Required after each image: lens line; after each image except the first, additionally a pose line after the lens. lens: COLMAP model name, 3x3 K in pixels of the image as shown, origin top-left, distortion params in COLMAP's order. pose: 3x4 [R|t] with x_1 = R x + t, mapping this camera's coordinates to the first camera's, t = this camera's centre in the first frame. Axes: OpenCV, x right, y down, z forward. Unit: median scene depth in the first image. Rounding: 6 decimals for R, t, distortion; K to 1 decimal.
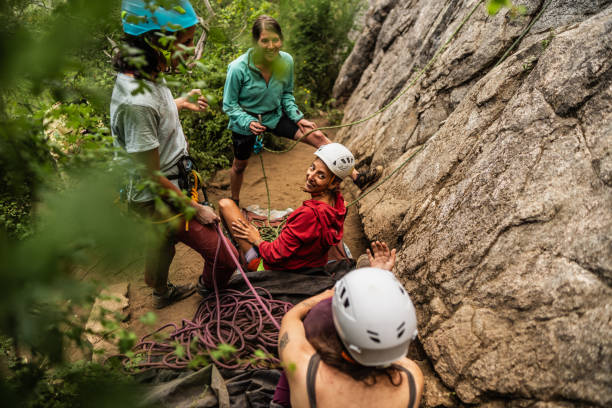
lens RADIAL K [[411.8, 0, 306.3], [0, 411.8, 205.1], [0, 0, 1]] dist [-0.036957, 0.034220]
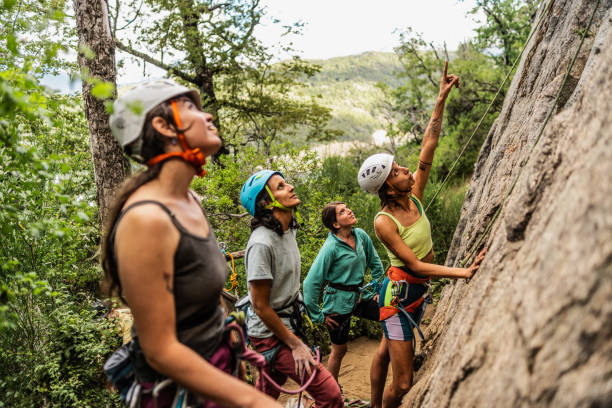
lens RADIAL K [[410.1, 0, 306.4], [0, 410.1, 201.5], [0, 0, 1]] dist [-0.004233, 0.000189]
pose [[0.935440, -0.129426, -0.328939, 0.311436], [-0.040483, 0.885211, -0.463426, 0.070821], [0.351160, 0.446823, 0.822822, 0.073628]]
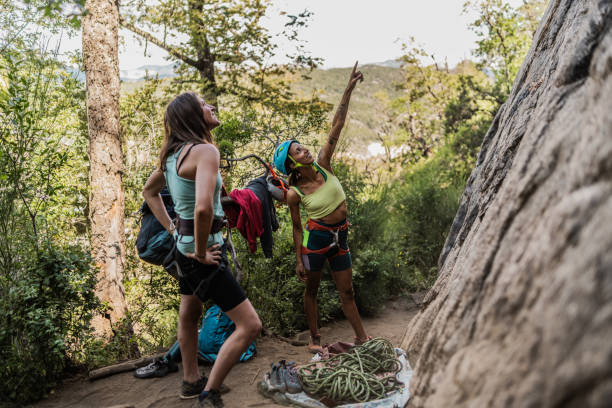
lens RADIAL K [[411.8, 0, 306.3], [0, 411.8, 205.1], [0, 0, 1]] dist [-0.036957, 0.034220]
pose [[0.948355, -0.073579, -0.308560, 0.231223], [-0.086349, 0.876113, -0.474309, 0.216809], [0.305233, 0.476457, 0.824513, 0.213776]]
